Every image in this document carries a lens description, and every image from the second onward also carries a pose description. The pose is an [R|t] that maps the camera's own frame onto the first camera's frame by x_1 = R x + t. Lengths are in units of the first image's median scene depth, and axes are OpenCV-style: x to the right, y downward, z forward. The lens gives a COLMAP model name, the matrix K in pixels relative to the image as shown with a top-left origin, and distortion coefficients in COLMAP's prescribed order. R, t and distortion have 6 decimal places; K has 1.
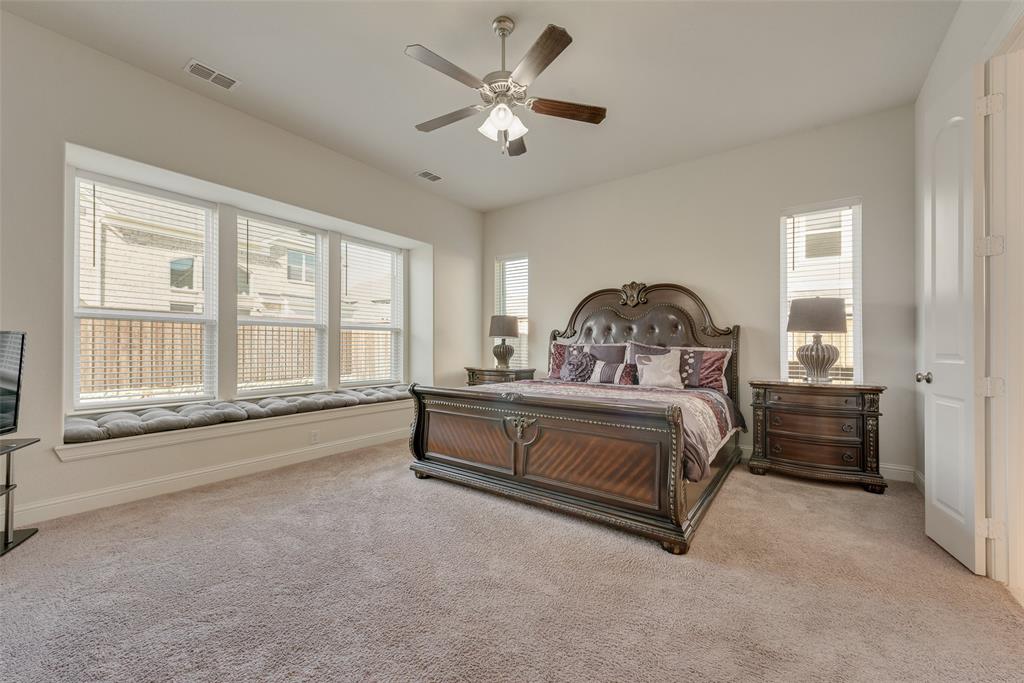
lens RADIAL K [[405.1, 0, 508.6], [0, 405.1, 346.2], [0, 0, 1]] dist [0.002021, 0.000068]
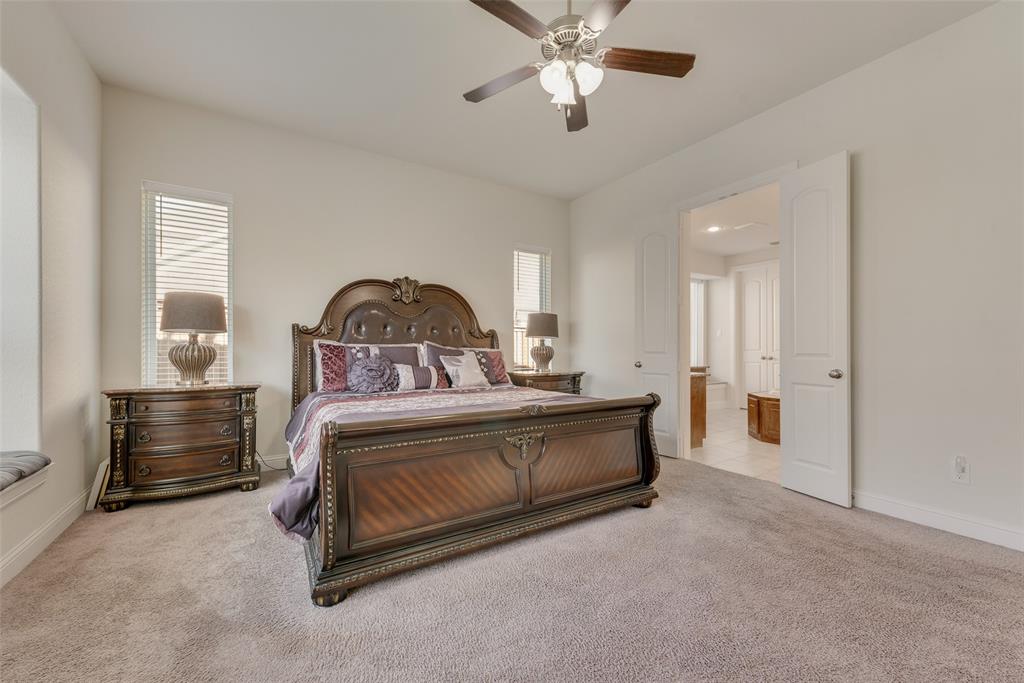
lens RADIAL K [[405.1, 0, 511.1], [0, 405.1, 342.1], [0, 0, 1]] dist [0.002021, 0.000068]
pose [[0.366747, 0.010436, 0.930262, -0.524472], [-0.001578, 0.999943, -0.010595, -0.002068], [-0.930319, 0.002418, 0.366742, 0.505703]]
